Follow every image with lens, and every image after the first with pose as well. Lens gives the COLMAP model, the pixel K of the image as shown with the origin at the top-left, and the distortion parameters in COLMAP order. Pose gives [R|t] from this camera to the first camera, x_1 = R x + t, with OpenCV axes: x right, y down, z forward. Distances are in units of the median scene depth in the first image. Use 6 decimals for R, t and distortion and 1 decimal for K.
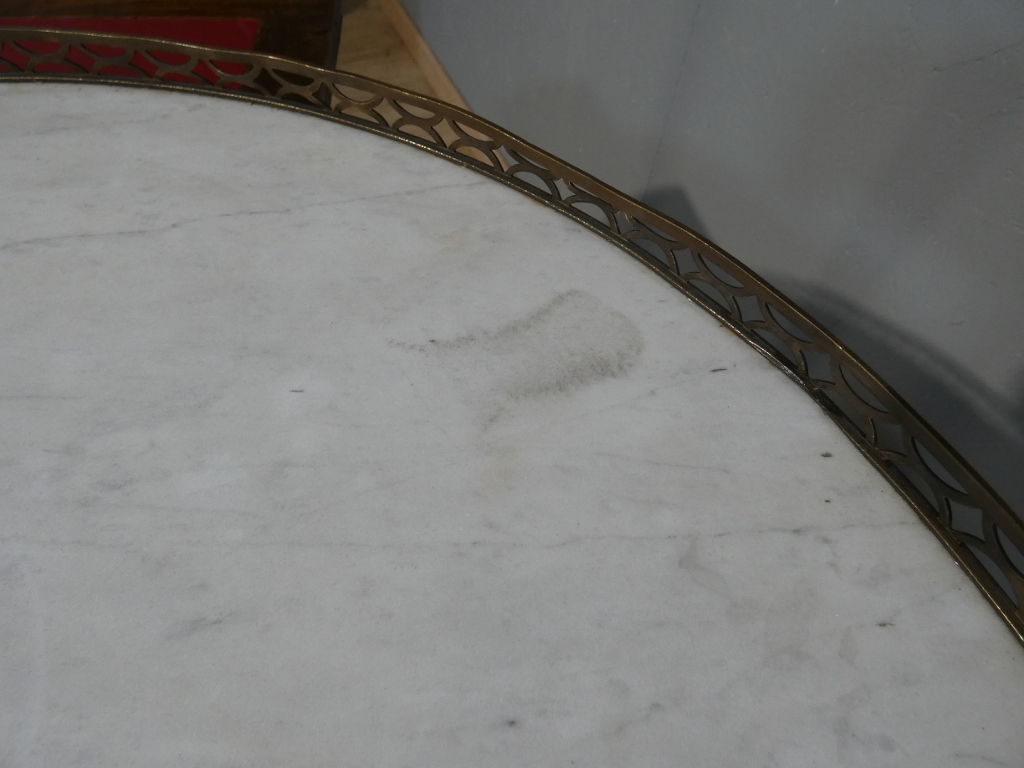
lens RADIAL K [[613.7, 0, 526.4], [0, 613.7, 380.2], [0, 0, 1]] dist [-0.004291, -0.001043]
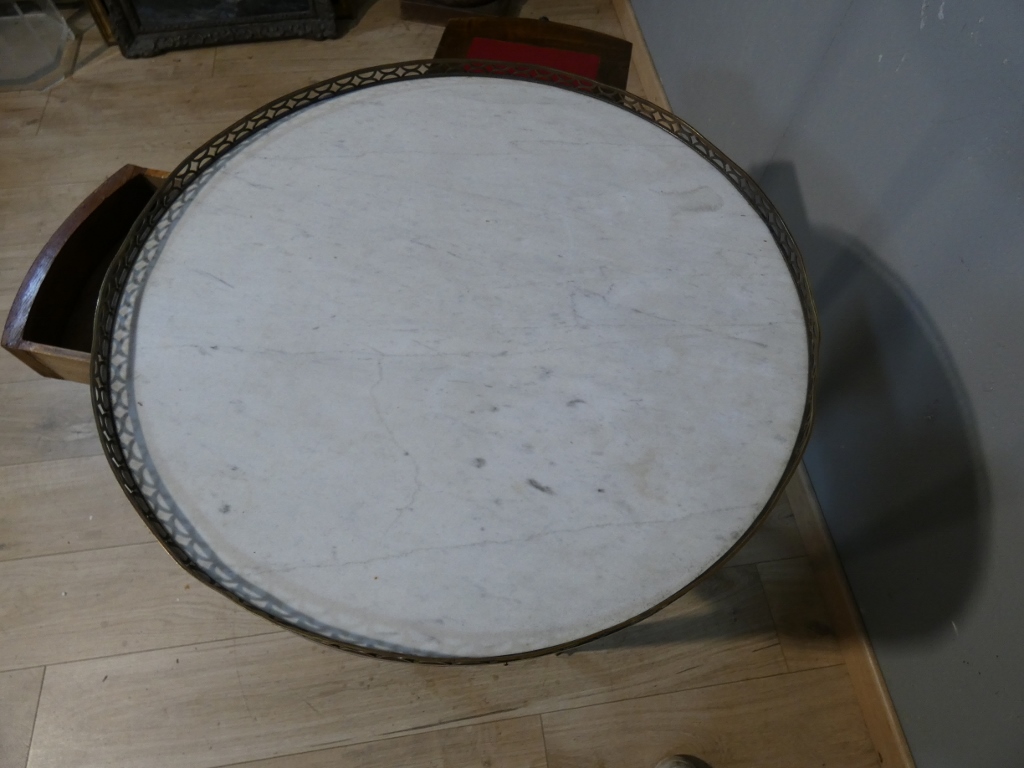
lens RADIAL K [[613.7, 0, 514.6], [0, 613.7, 378.7], [0, 0, 1]] dist [-0.004291, -0.001043]
pose [[0.958848, 0.236193, -0.157554, -0.147129], [-0.220441, 0.969046, 0.111152, 0.725187], [0.178930, -0.071846, 0.981235, -2.509636]]
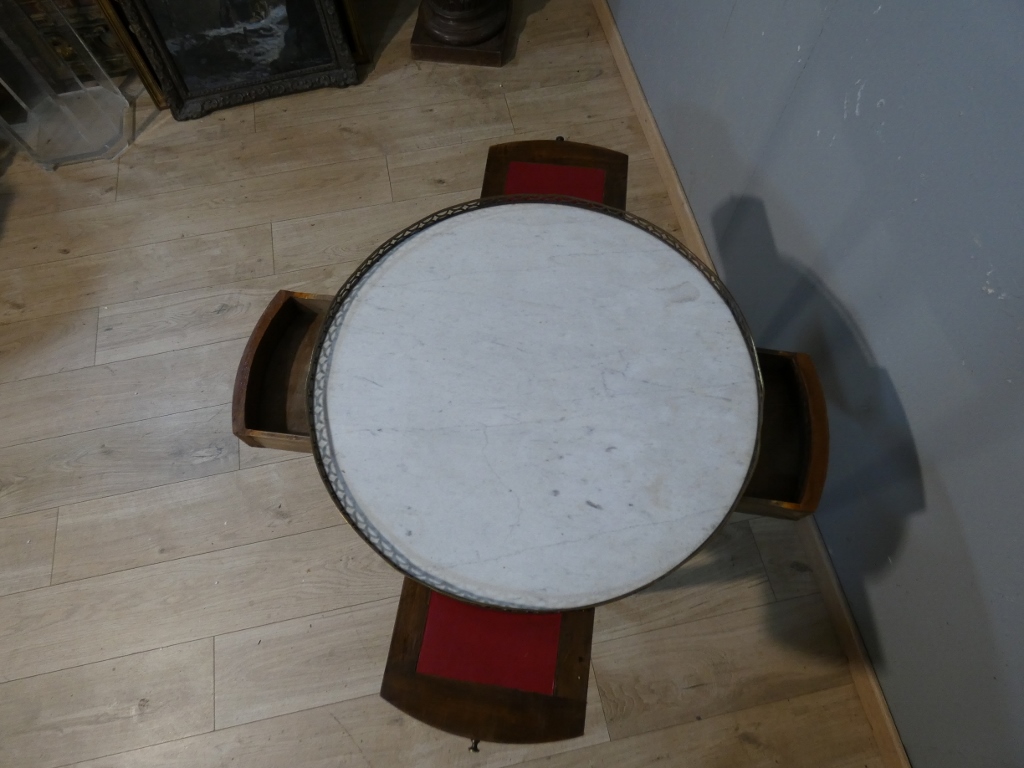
lens RADIAL K [[613.7, 0, 509.9], [0, 613.7, 382.0], [0, 0, 1]] dist [-0.004291, -0.001043]
pose [[0.972138, 0.174063, -0.157002, -0.382504], [-0.143417, 0.971450, 0.188990, -0.092445], [0.185415, -0.161207, 0.969347, -4.032119]]
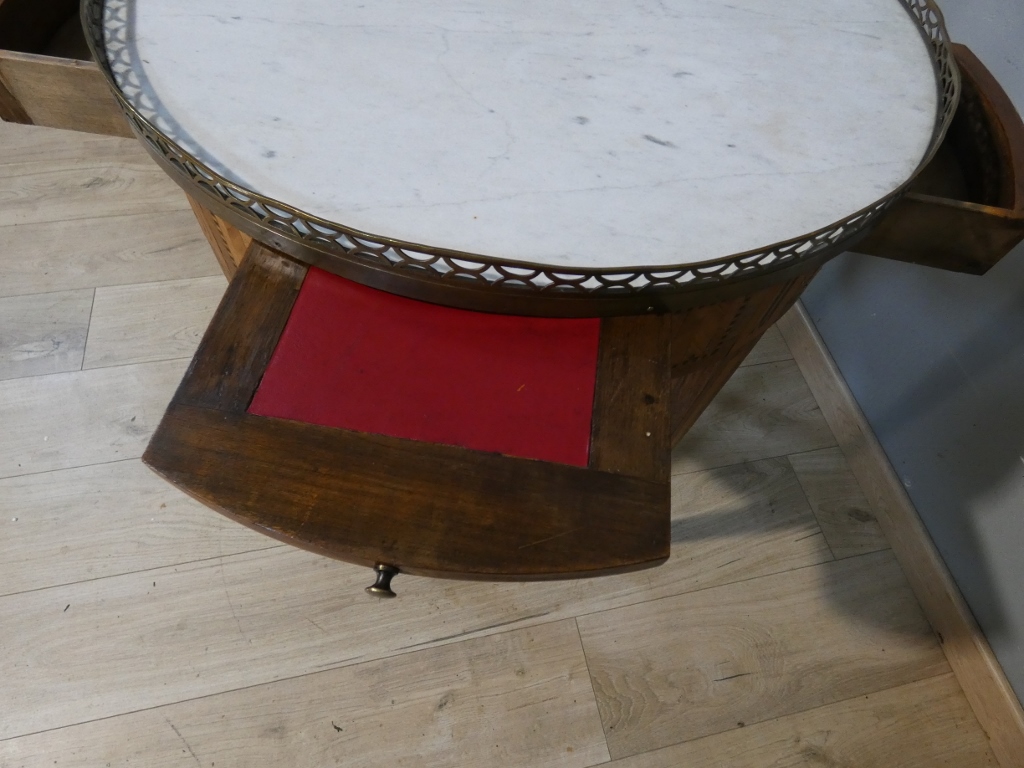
lens RADIAL K [[613.7, 0, 512.4], [0, 613.7, 382.5], [0, 0, 1]] dist [-0.004291, -0.001043]
pose [[0.975913, 0.194648, -0.098518, -0.455366], [-0.189704, 0.980164, 0.057374, 2.164800], [0.107731, -0.037303, 0.993480, -2.184968]]
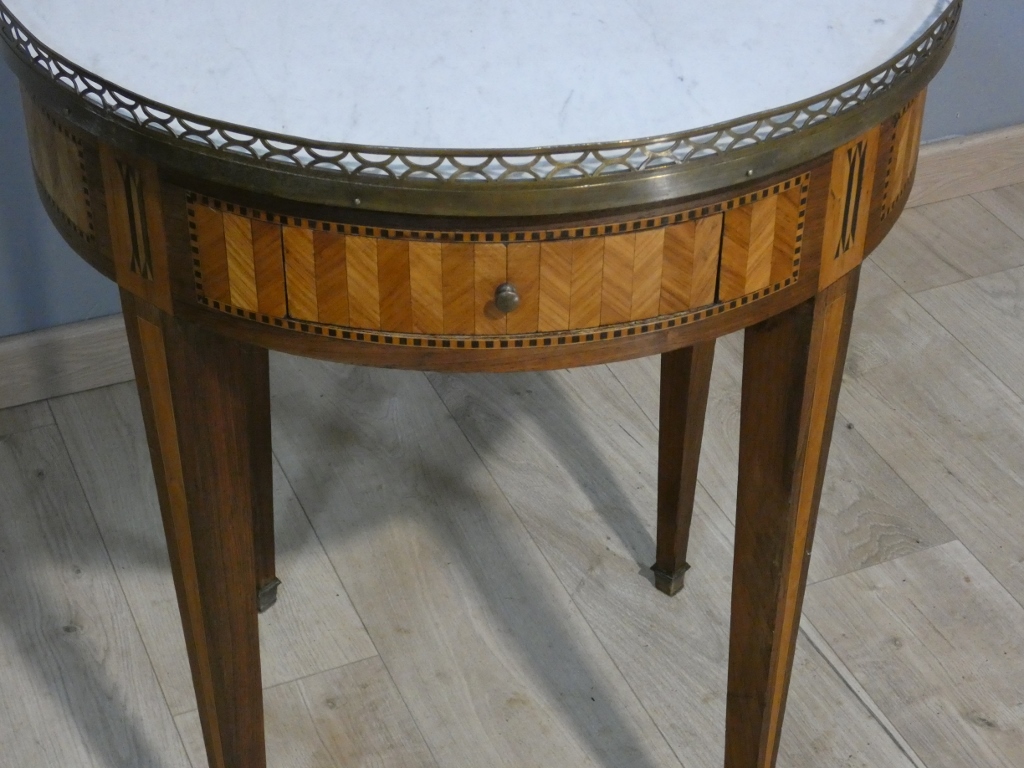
lens RADIAL K [[1949.1, 0, 518.2], [0, 1949.1, 386.2], [0, 0, 1]] dist [0.060702, 0.000000]
pose [[0.017185, -0.636113, 0.771405, -7.014047], [0.811190, 0.459913, 0.361180, -0.896011], [-0.584530, 0.619549, 0.523912, -2.257728]]
